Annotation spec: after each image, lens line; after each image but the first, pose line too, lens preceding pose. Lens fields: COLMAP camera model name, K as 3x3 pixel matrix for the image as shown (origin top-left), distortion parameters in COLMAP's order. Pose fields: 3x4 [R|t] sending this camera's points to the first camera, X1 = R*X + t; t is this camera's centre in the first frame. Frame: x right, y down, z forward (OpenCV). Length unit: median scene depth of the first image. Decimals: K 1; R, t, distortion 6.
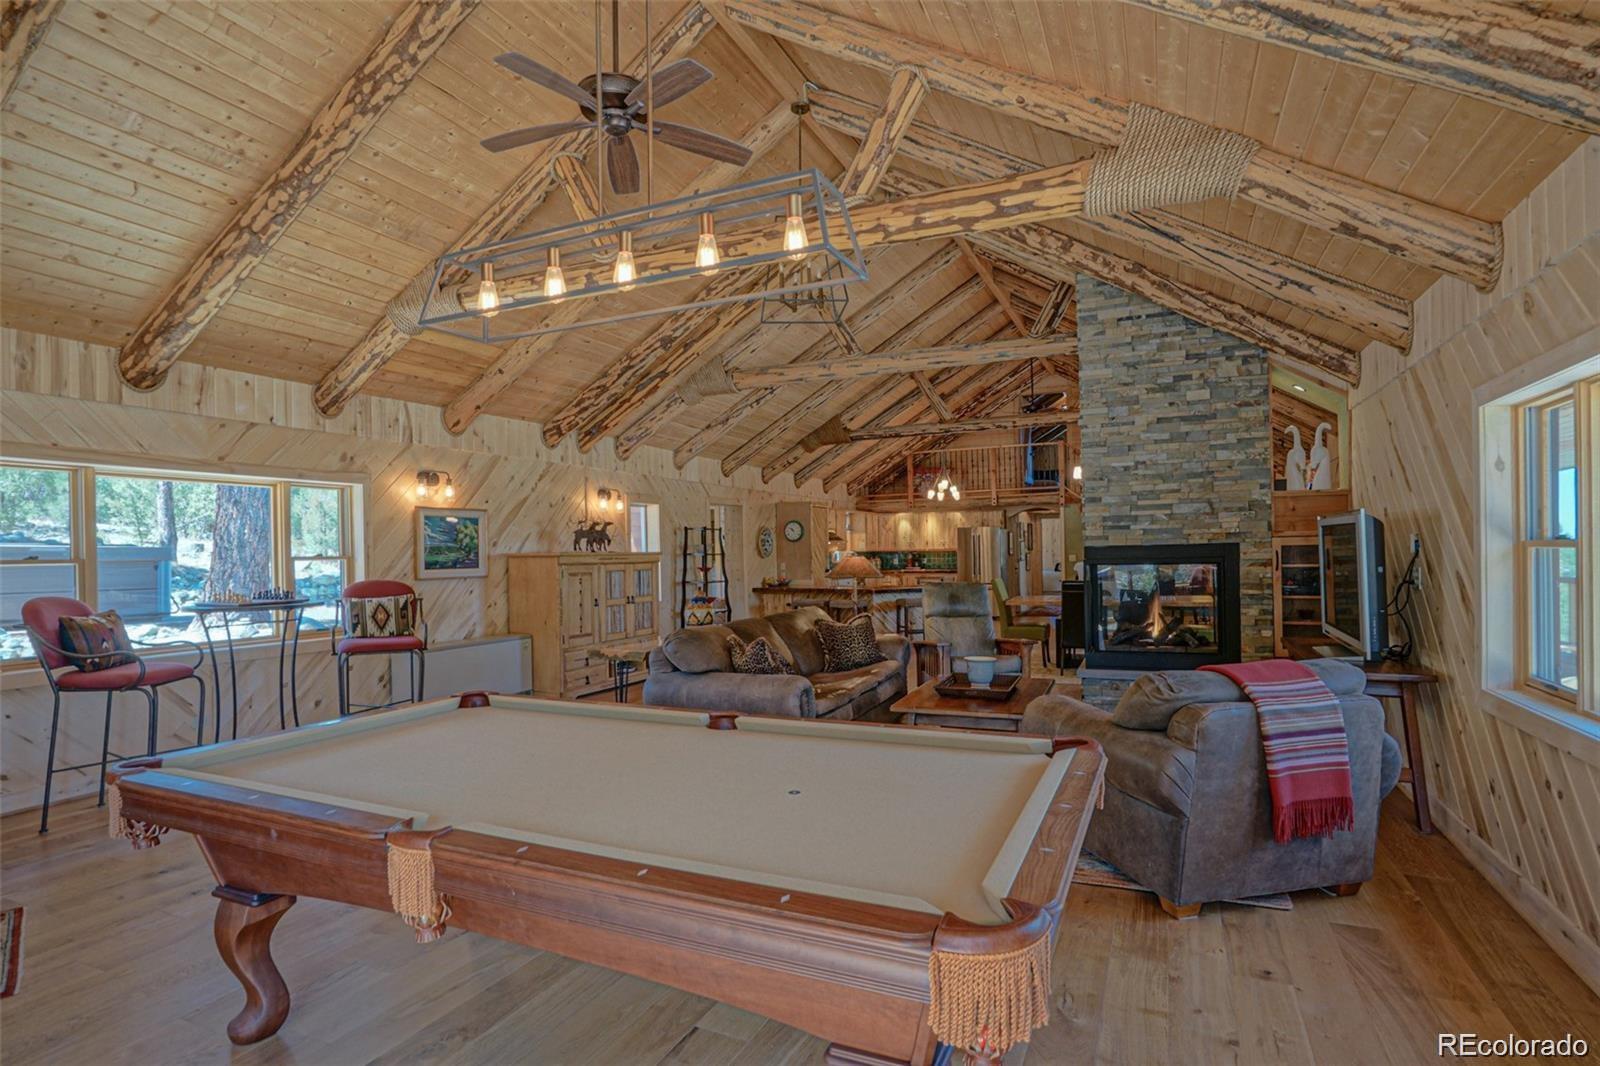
lens RADIAL K [[815.9, 0, 802.6], [0, 815.9, 551.7], [0, 0, 1]] dist [-0.058348, 0.031301]
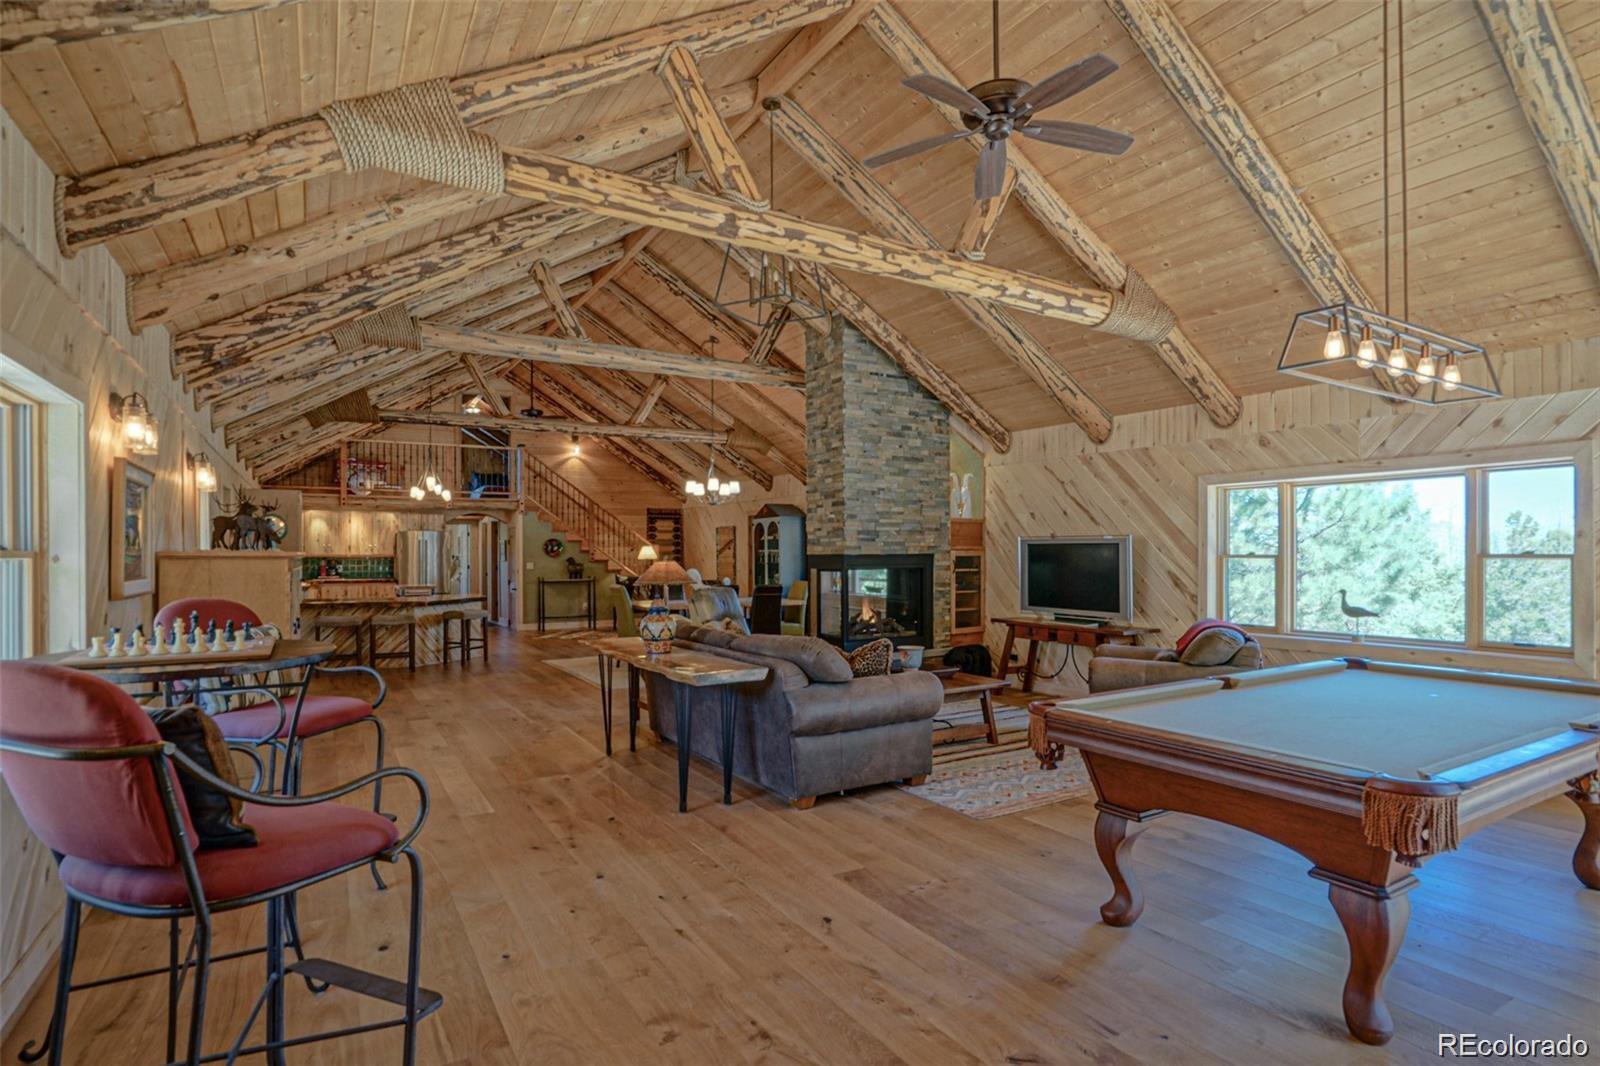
lens RADIAL K [[815.9, 0, 802.6], [0, 815.9, 551.7], [0, 0, 1]] dist [-0.058348, 0.031301]
pose [[0.567987, 0.017588, 0.822849, -0.697312], [-0.007524, 0.999841, -0.016177, 0.009540], [-0.823003, 0.002998, 0.568029, 0.369360]]
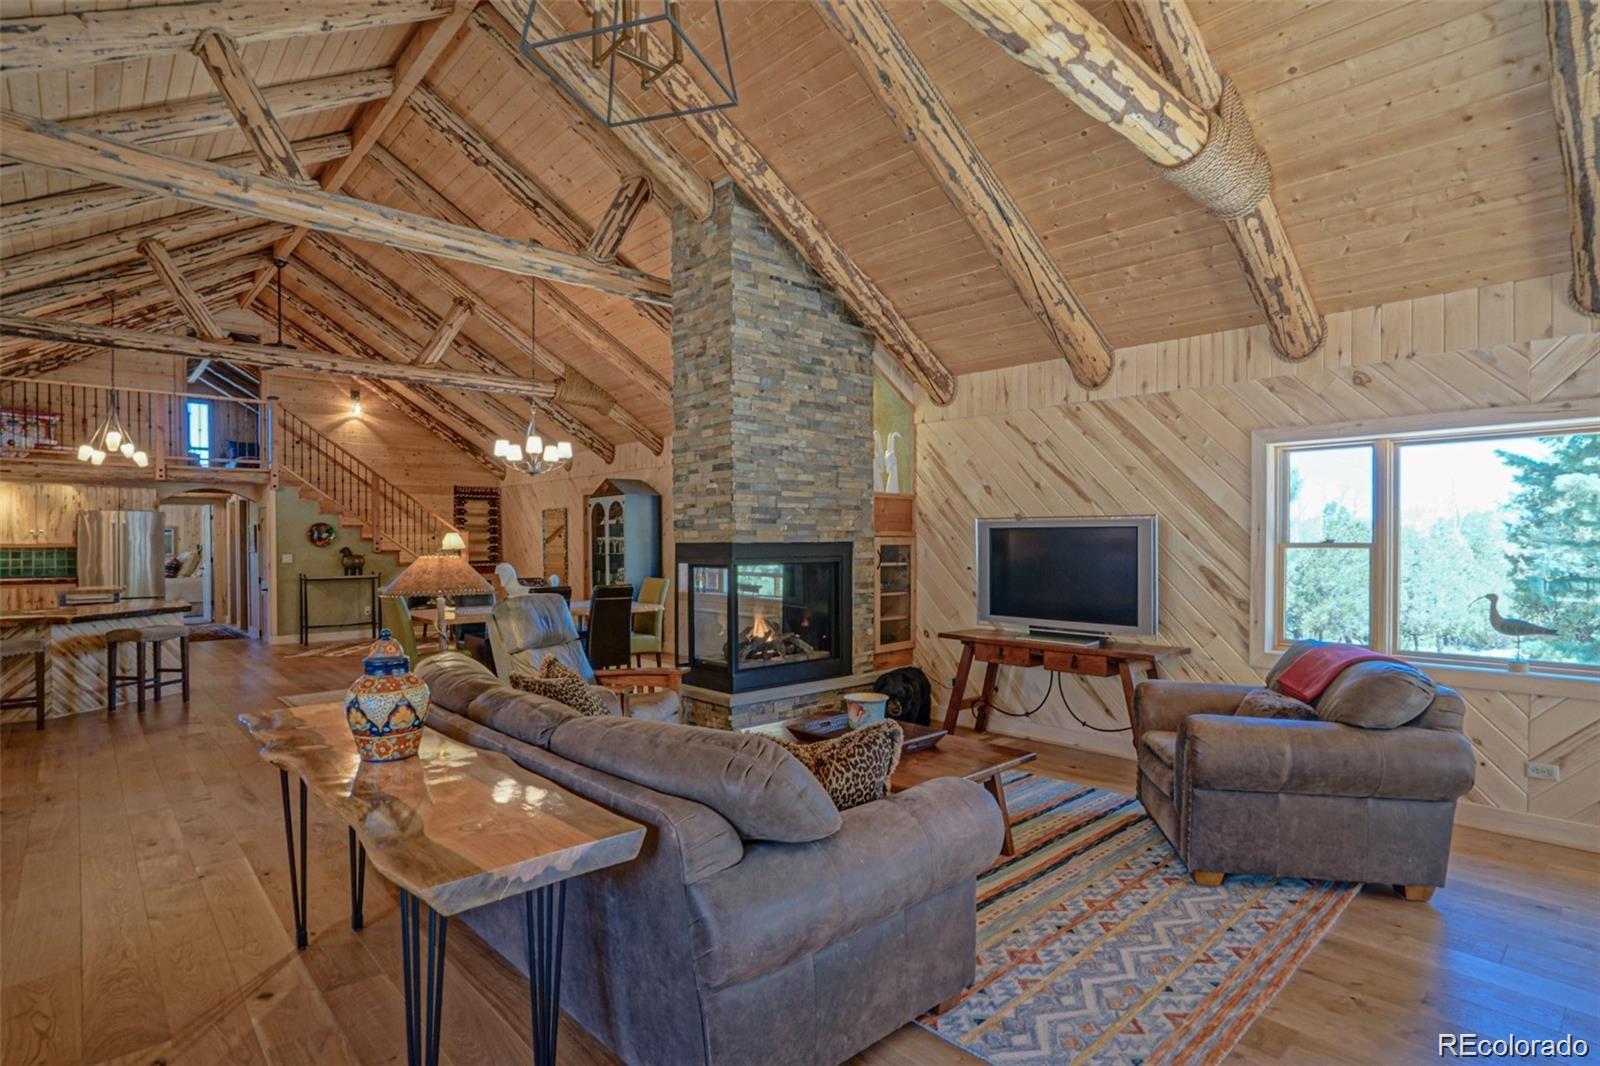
lens RADIAL K [[815.9, 0, 802.6], [0, 815.9, 551.7], [0, 0, 1]] dist [-0.058348, 0.031301]
pose [[0.394682, 0.005838, 0.918799, -0.376959], [-0.004811, 0.999979, -0.004287, 0.005534], [-0.918805, -0.002728, 0.394702, 0.627321]]
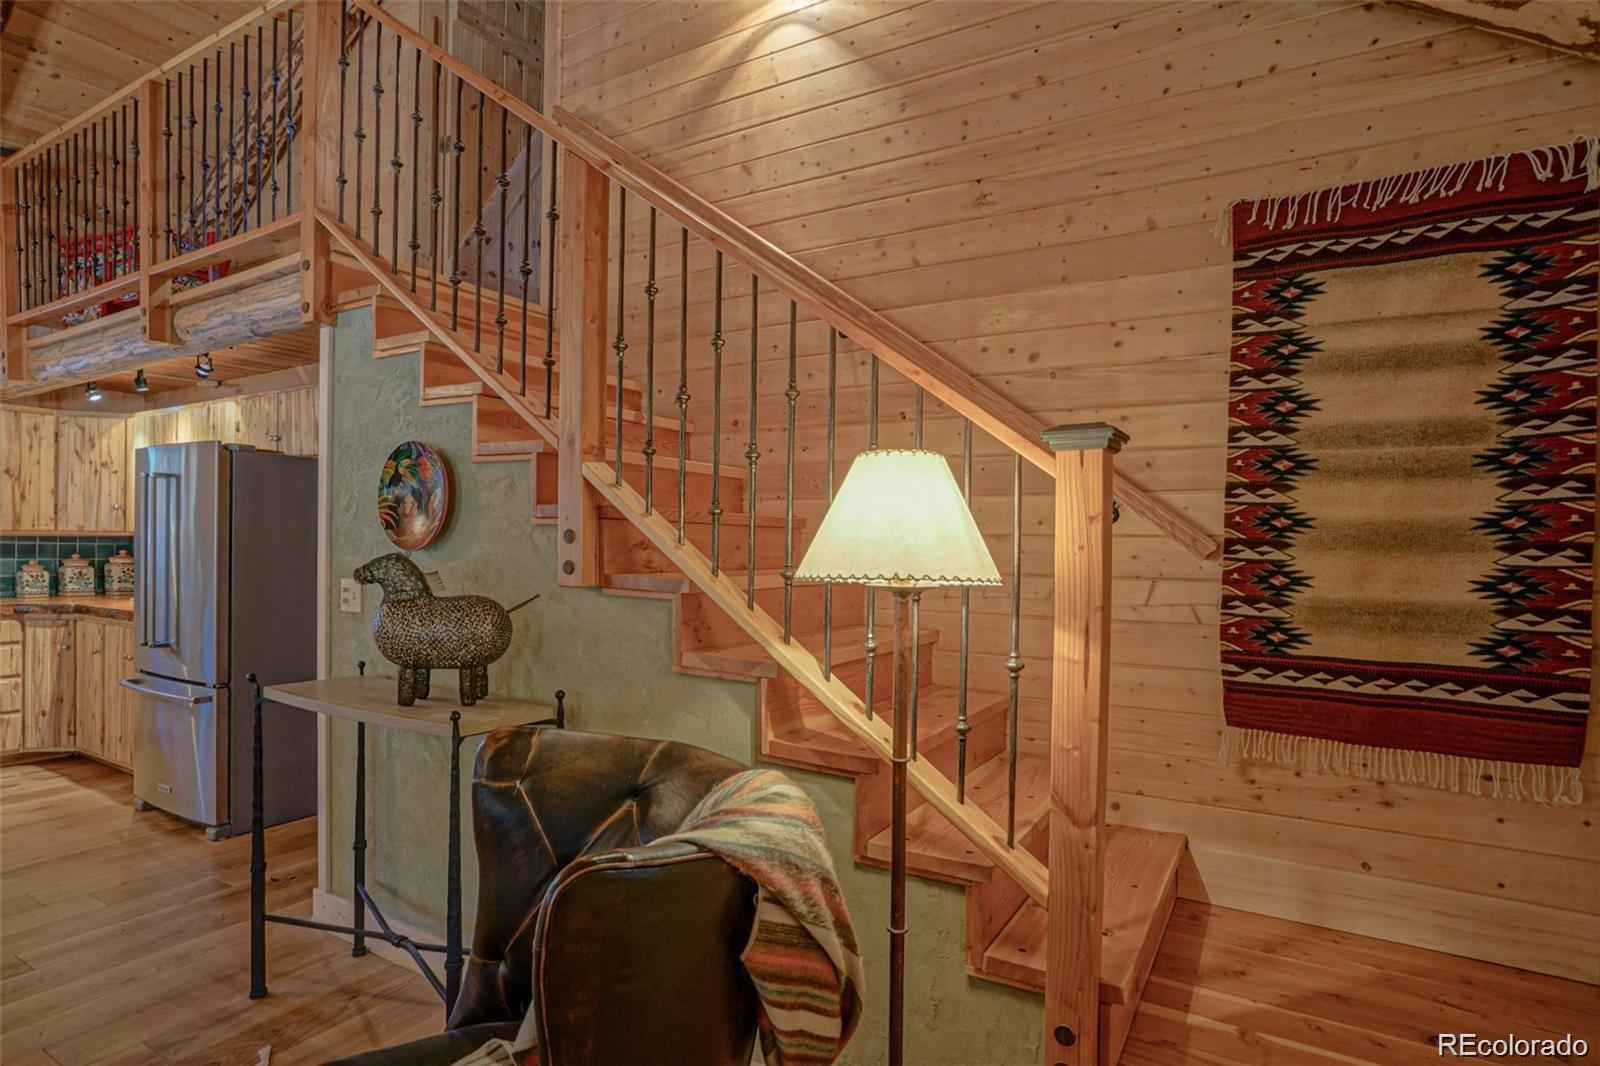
lens RADIAL K [[815.9, 0, 802.6], [0, 815.9, 551.7], [0, 0, 1]] dist [-0.058348, 0.031301]
pose [[0.994986, 0.034076, -0.094027, 1.057291], [-0.032784, 0.999346, 0.015252, -0.017777], [0.094485, -0.012093, 0.995453, 1.933796]]
